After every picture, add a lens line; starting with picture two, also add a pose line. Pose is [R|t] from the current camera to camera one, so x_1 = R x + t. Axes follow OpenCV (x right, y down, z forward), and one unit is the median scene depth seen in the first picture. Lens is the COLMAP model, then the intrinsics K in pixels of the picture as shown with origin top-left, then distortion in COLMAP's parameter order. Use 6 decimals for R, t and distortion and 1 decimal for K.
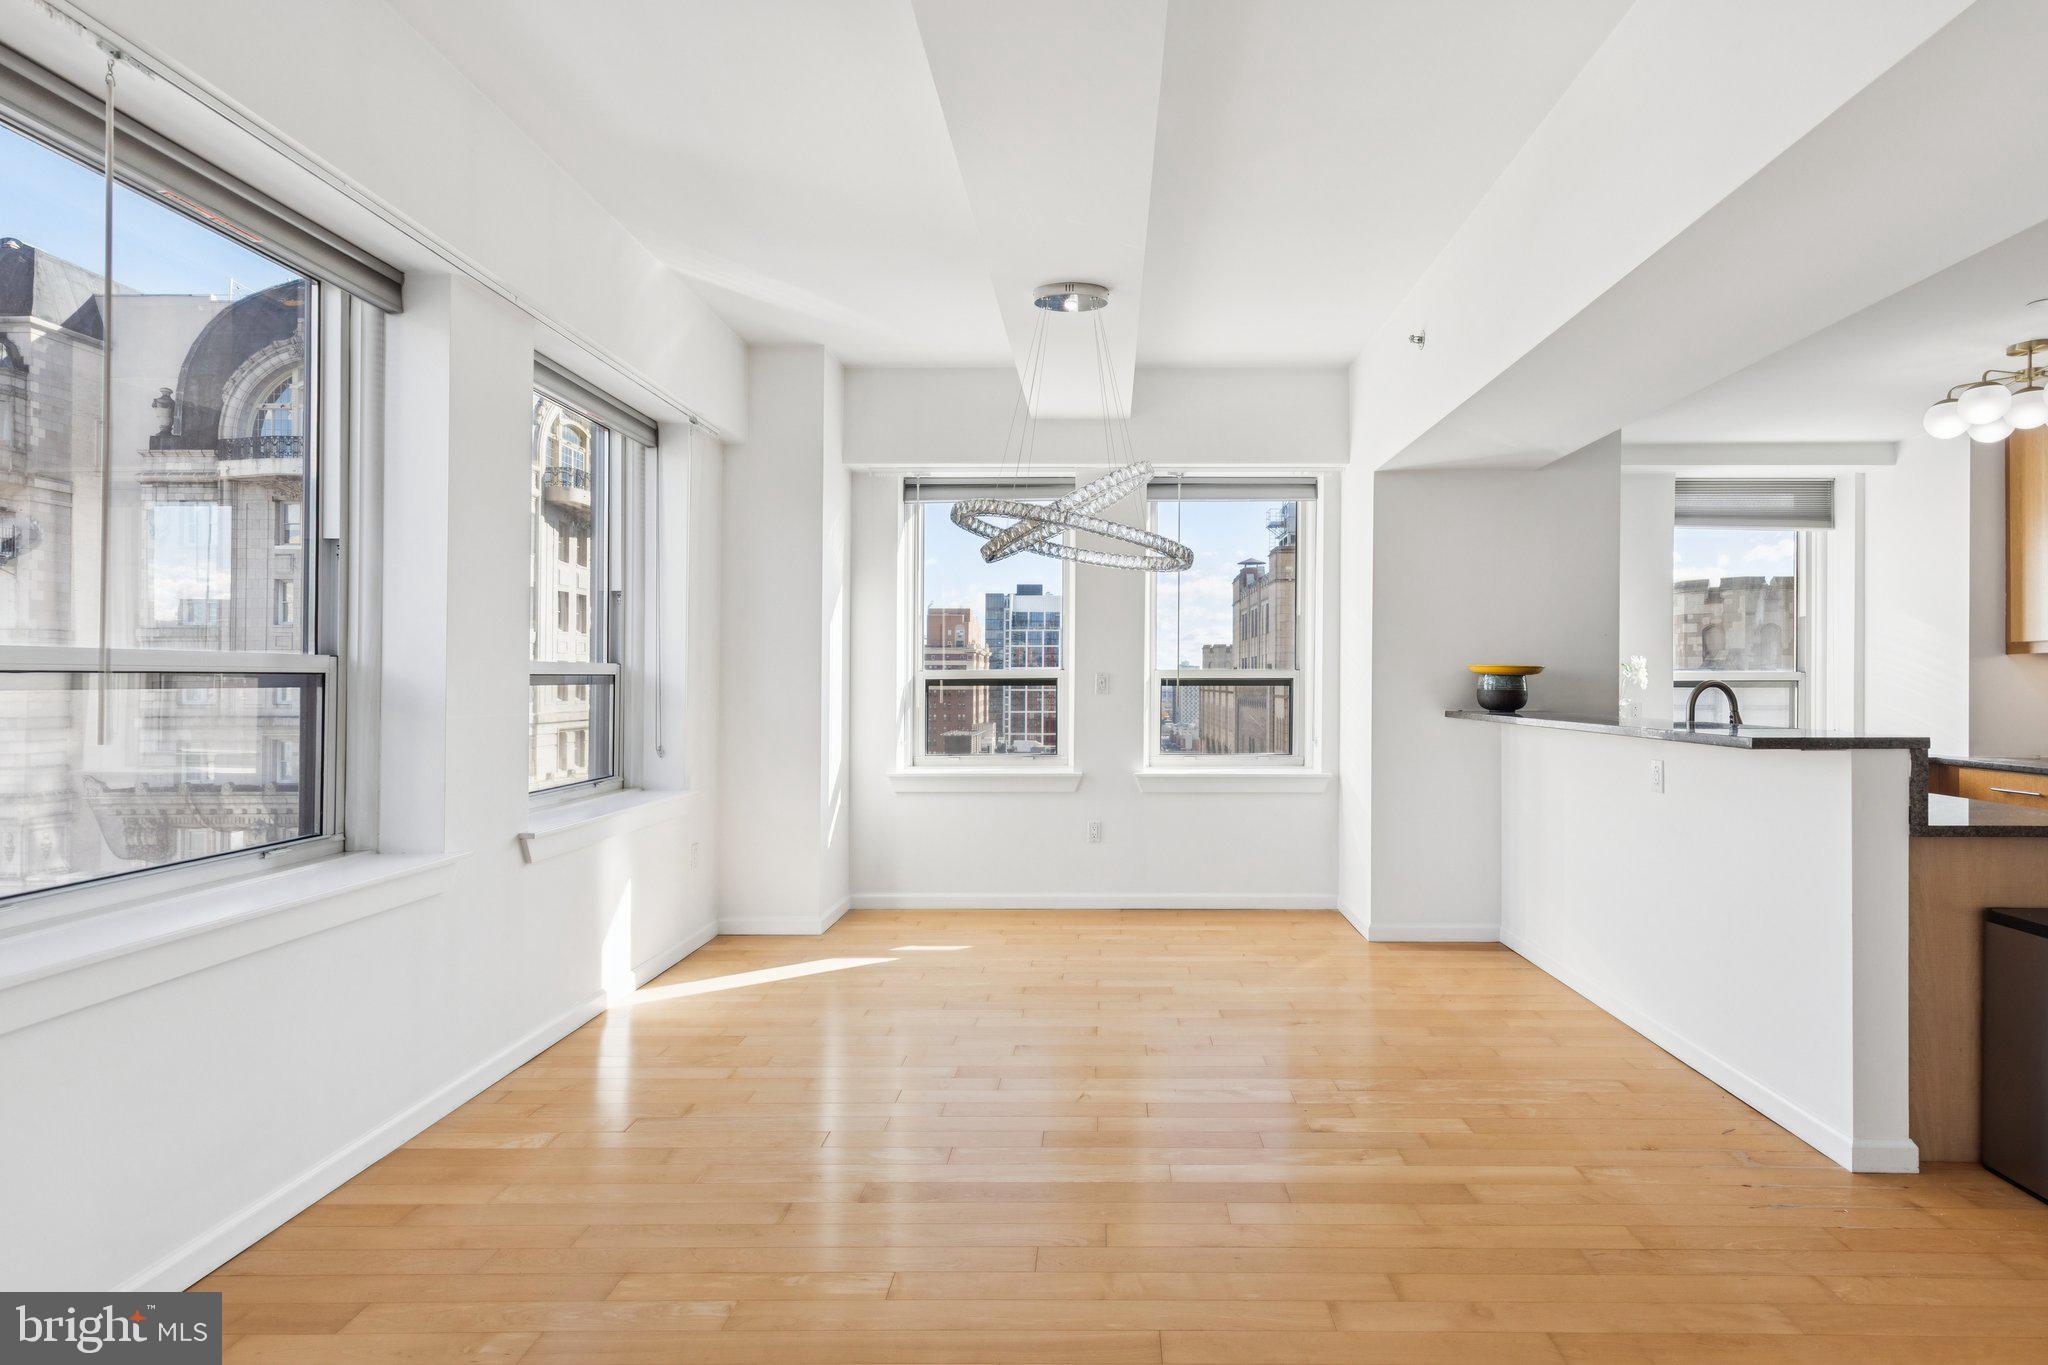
lens RADIAL K [[953.2, 0, 1093.9], [0, 953.2, 678.9], [0, 0, 1]] dist [0.005750, 0.000028]
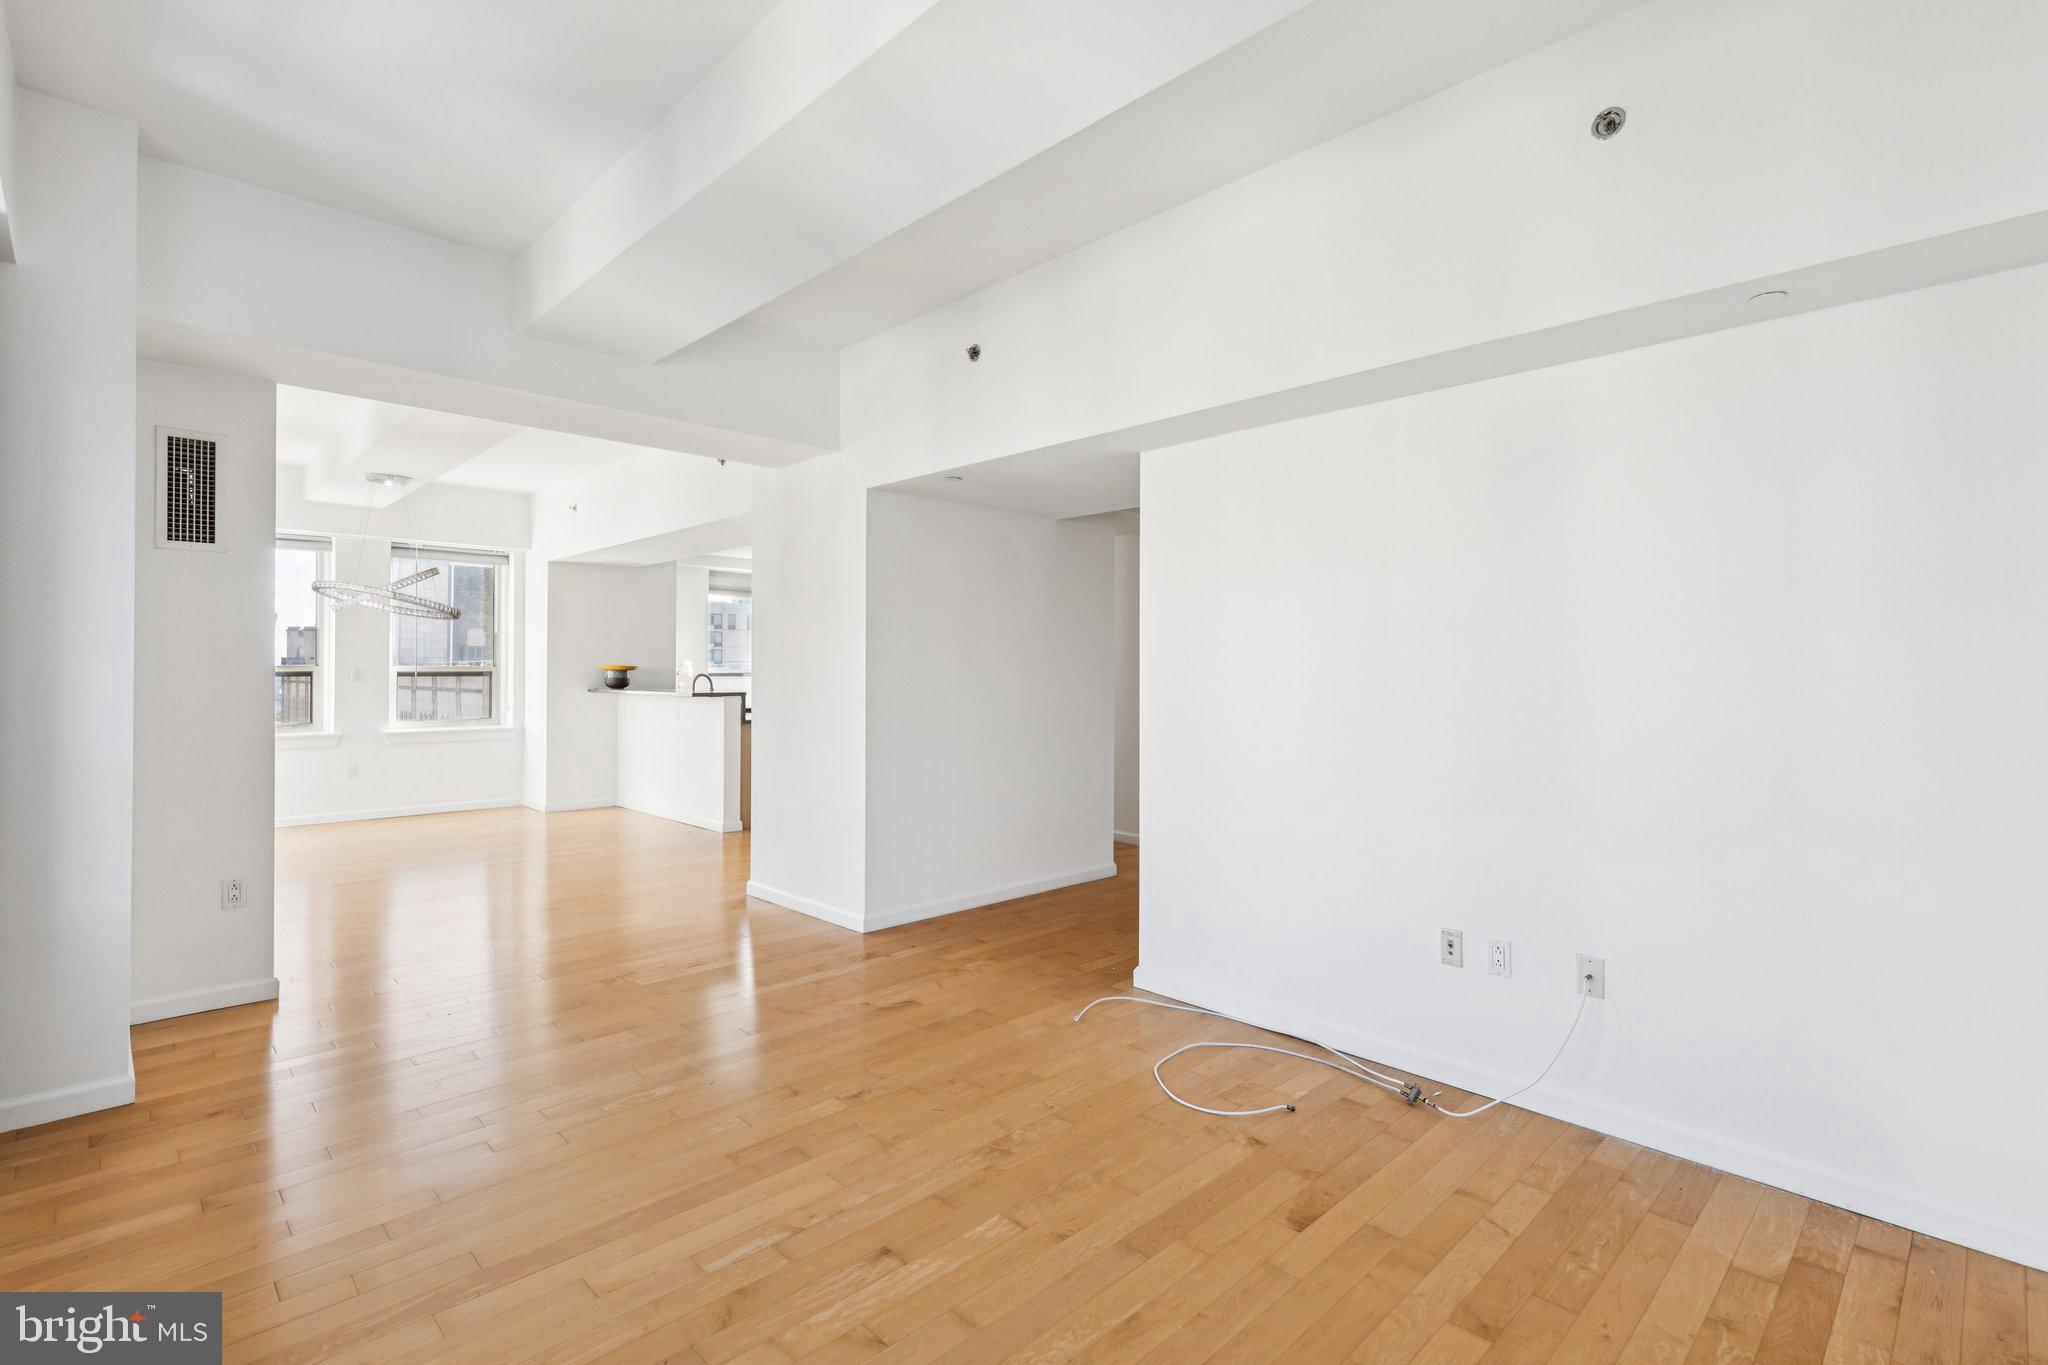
lens RADIAL K [[1033.3, 0, 1039.0], [0, 1033.3, 670.2], [0, 0, 1]] dist [0.001701, -0.000246]
pose [[0.720526, 0.003060, 0.693421, -0.355581], [-0.003899, 0.999992, -0.000361, -0.006143], [-0.693417, -0.002443, 0.720532, -0.954862]]
